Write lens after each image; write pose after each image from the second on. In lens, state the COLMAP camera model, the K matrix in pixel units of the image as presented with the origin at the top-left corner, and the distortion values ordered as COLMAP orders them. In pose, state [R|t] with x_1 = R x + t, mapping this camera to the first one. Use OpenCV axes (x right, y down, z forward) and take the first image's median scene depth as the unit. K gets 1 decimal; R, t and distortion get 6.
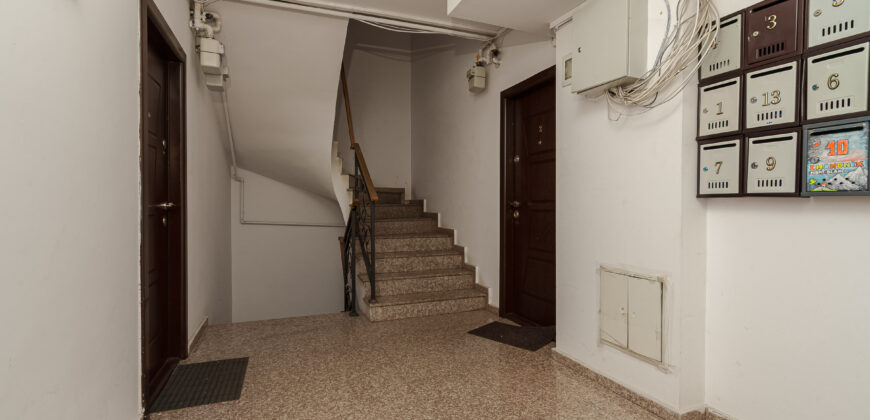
lens RADIAL K [[394.0, 0, 438.0], [0, 394.0, 213.4], [0, 0, 1]] dist [0.001676, -0.005908]
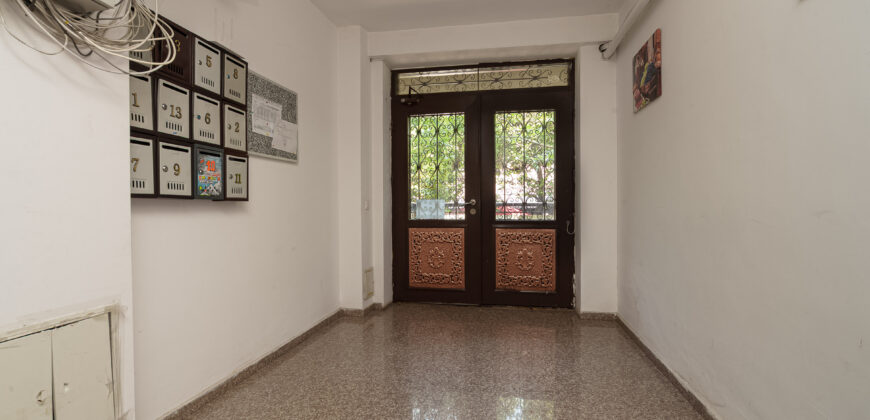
lens RADIAL K [[394.0, 0, 438.0], [0, 394.0, 213.4], [0, 0, 1]] dist [0.001676, -0.005908]
pose [[-0.850945, -0.013581, 0.525079, -0.400400], [0.011455, 0.998948, 0.044401, -0.041396], [-0.525130, 0.043798, -0.849894, 1.578865]]
